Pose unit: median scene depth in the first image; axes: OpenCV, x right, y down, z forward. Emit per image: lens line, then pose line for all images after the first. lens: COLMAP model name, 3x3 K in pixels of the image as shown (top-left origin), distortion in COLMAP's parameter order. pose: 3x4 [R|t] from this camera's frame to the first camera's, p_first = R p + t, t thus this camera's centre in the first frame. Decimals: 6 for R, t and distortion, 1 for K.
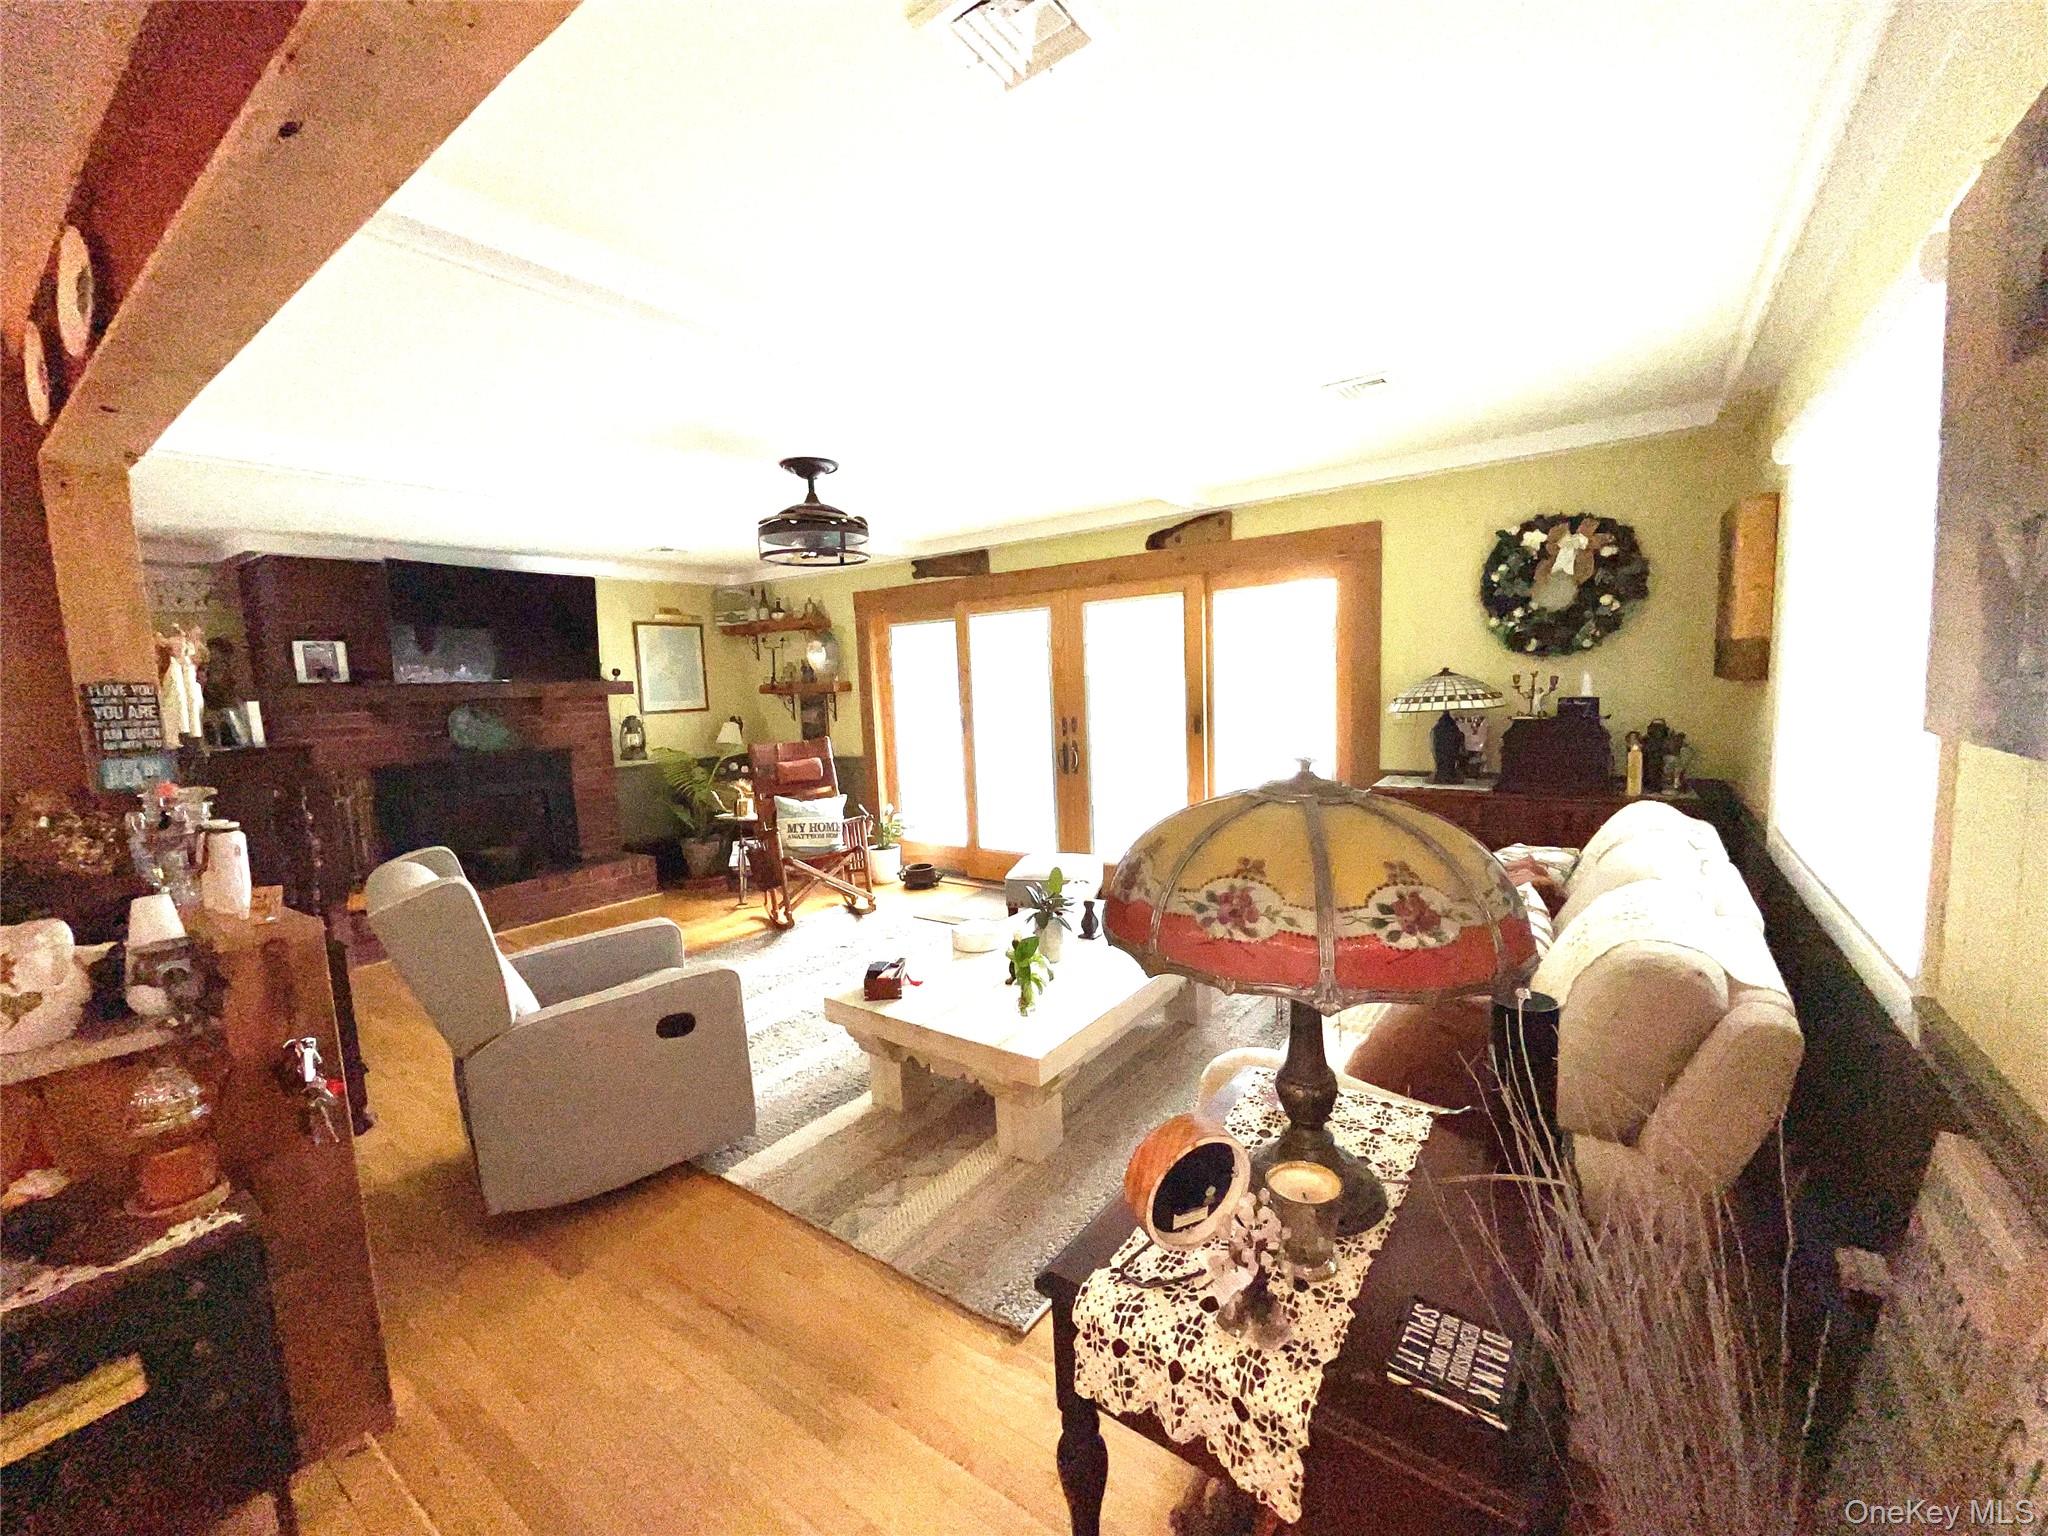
lens RADIAL K [[836.0, 0, 1013.1], [0, 836.0, 773.4], [0, 0, 1]] dist [-0.000536, -0.000178]
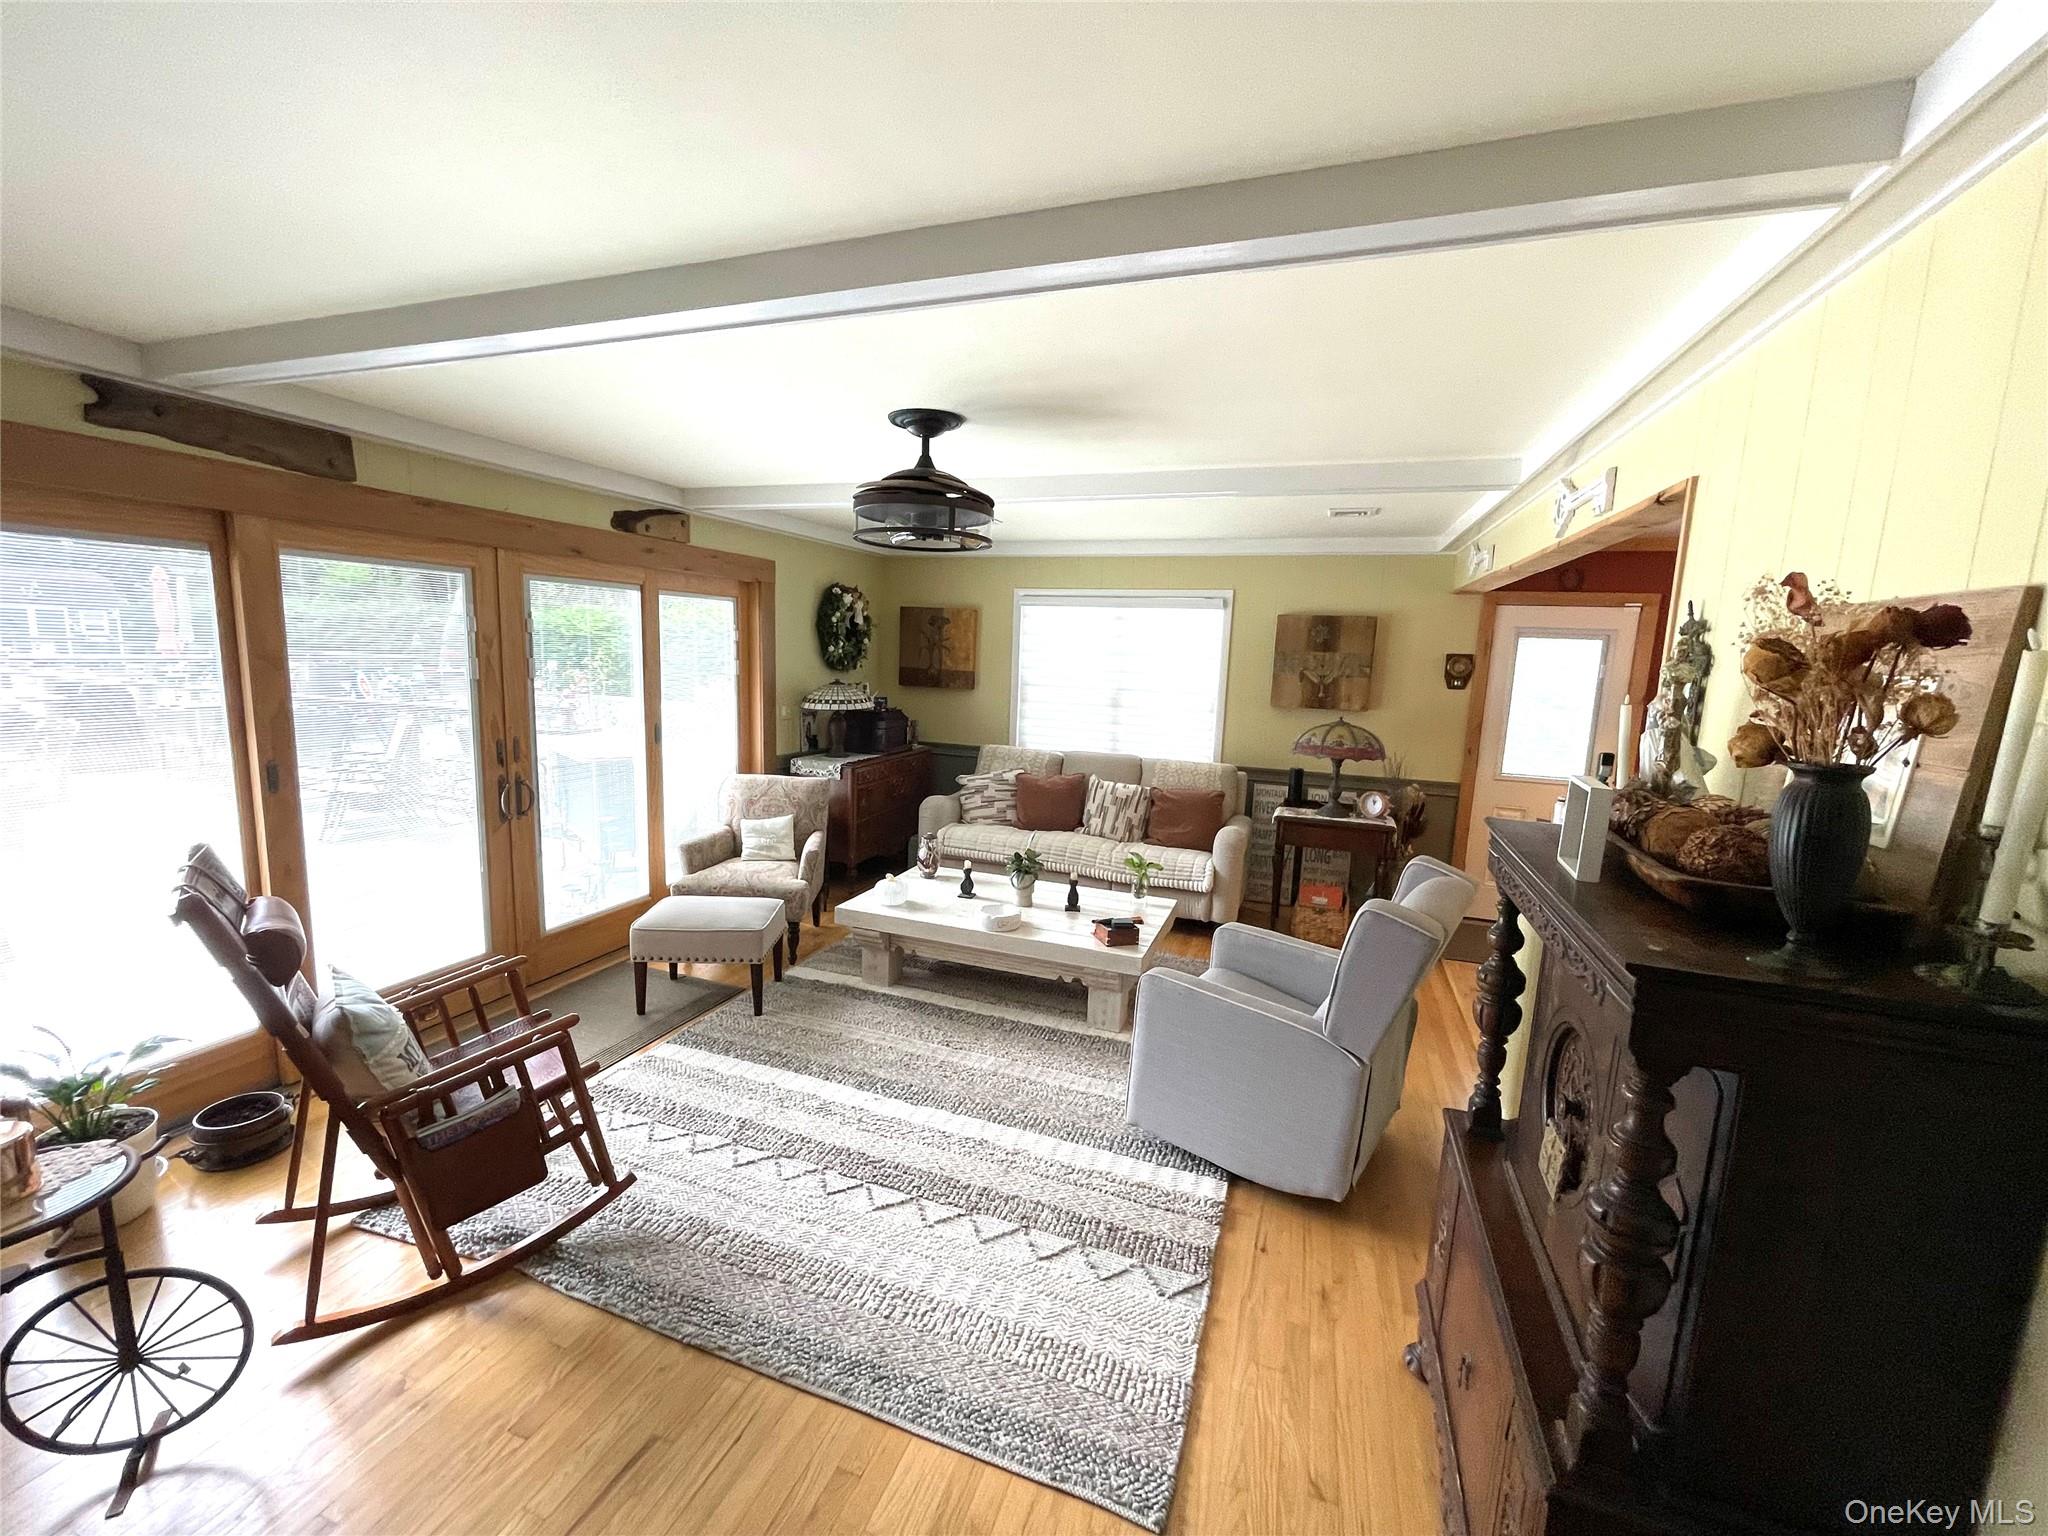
lens RADIAL K [[836.0, 0, 1013.1], [0, 836.0, 773.4], [0, 0, 1]] dist [-0.000536, -0.000178]
pose [[-0.264309, -0.110986, 0.958031, -0.768136], [0.075252, 0.987955, 0.135213, -0.111521], [-0.961498, 0.107832, -0.252774, 0.864176]]
